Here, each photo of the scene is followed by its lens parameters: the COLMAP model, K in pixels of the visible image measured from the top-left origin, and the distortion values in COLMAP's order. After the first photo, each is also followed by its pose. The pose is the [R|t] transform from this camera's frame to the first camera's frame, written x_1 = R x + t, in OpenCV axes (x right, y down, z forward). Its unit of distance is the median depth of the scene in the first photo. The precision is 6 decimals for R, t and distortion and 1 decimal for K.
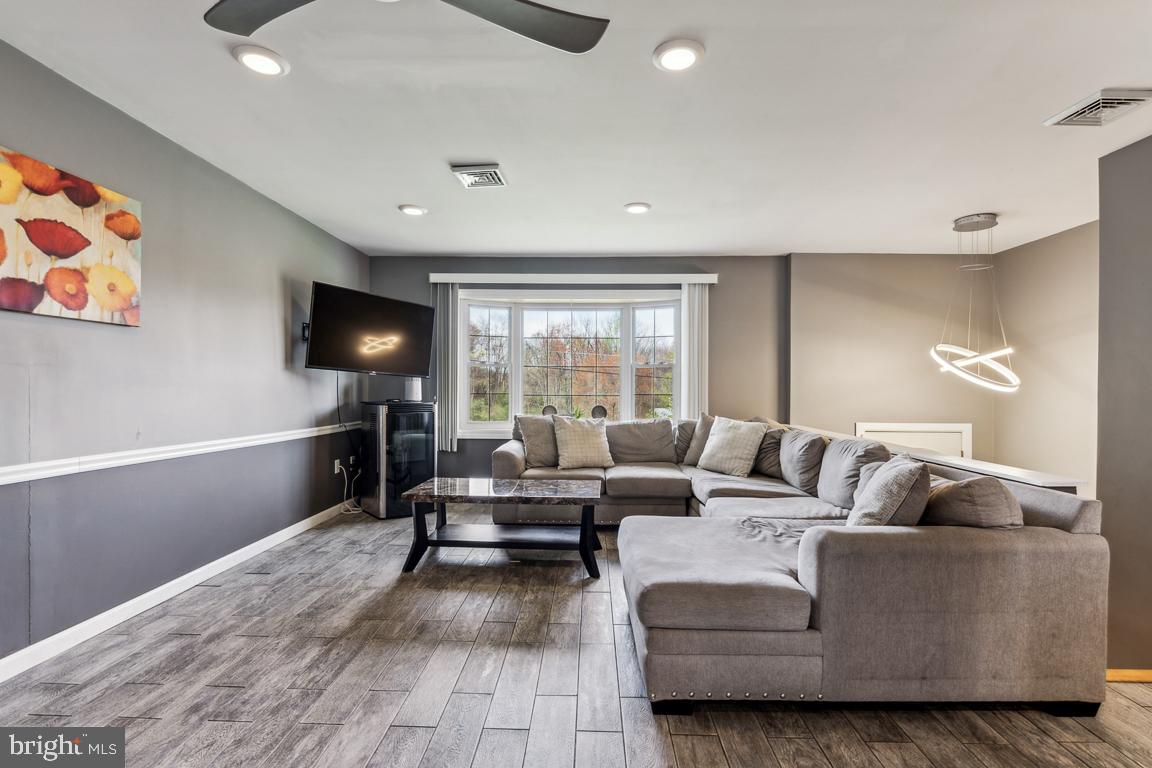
lens RADIAL K [[542.4, 0, 583.0], [0, 542.4, 387.1], [0, 0, 1]] dist [0.001110, 0.000119]
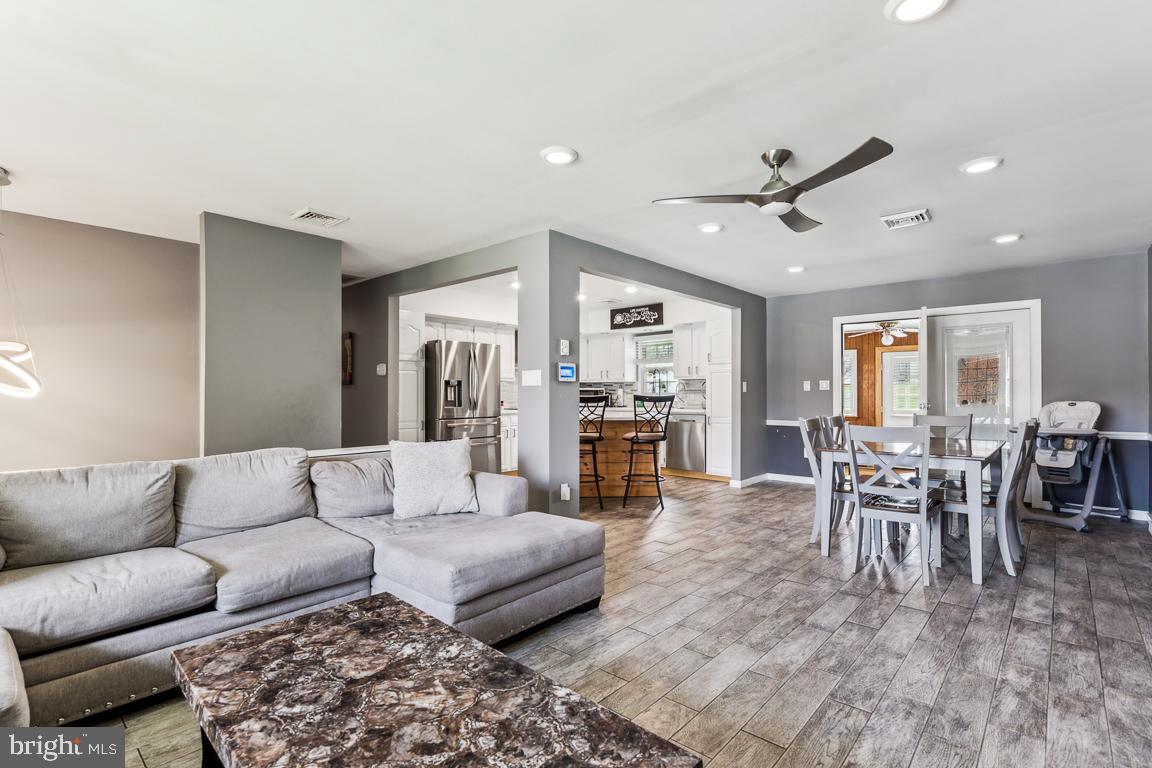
lens RADIAL K [[542.4, 0, 582.1], [0, 542.4, 388.3], [0, 0, 1]] dist [0.001110, 0.000119]
pose [[-0.763908, -0.001953, 0.645322, -0.822760], [-0.009395, 0.999923, -0.008095, -0.002275], [-0.645256, -0.012246, -0.763868, 2.200633]]
